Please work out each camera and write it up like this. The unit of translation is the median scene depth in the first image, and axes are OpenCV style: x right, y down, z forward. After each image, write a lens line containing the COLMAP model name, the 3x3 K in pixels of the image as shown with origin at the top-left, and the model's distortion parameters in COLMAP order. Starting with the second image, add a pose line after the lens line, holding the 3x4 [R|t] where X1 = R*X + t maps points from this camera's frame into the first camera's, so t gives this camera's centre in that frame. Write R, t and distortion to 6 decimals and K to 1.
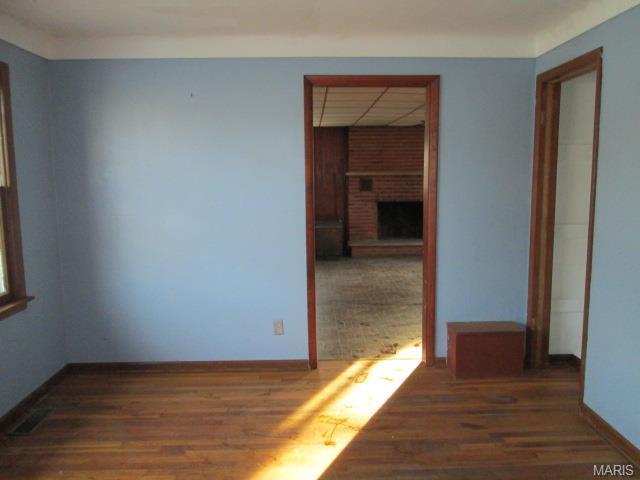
lens RADIAL K [[532.9, 0, 320.3], [0, 532.9, 238.8], [0, 0, 1]] dist [-0.019623, -0.009844]
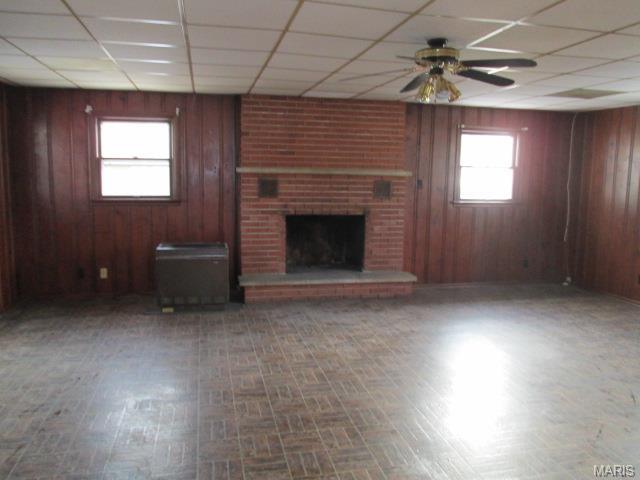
lens RADIAL K [[532.9, 0, 318.6], [0, 532.9, 240.0], [0, 0, 1]] dist [-0.019623, -0.009844]
pose [[0.981722, 0.003918, 0.190279, 0.023984], [-0.004891, 0.999977, 0.004648, -0.042285], [-0.190256, -0.005494, 0.981719, 0.363113]]
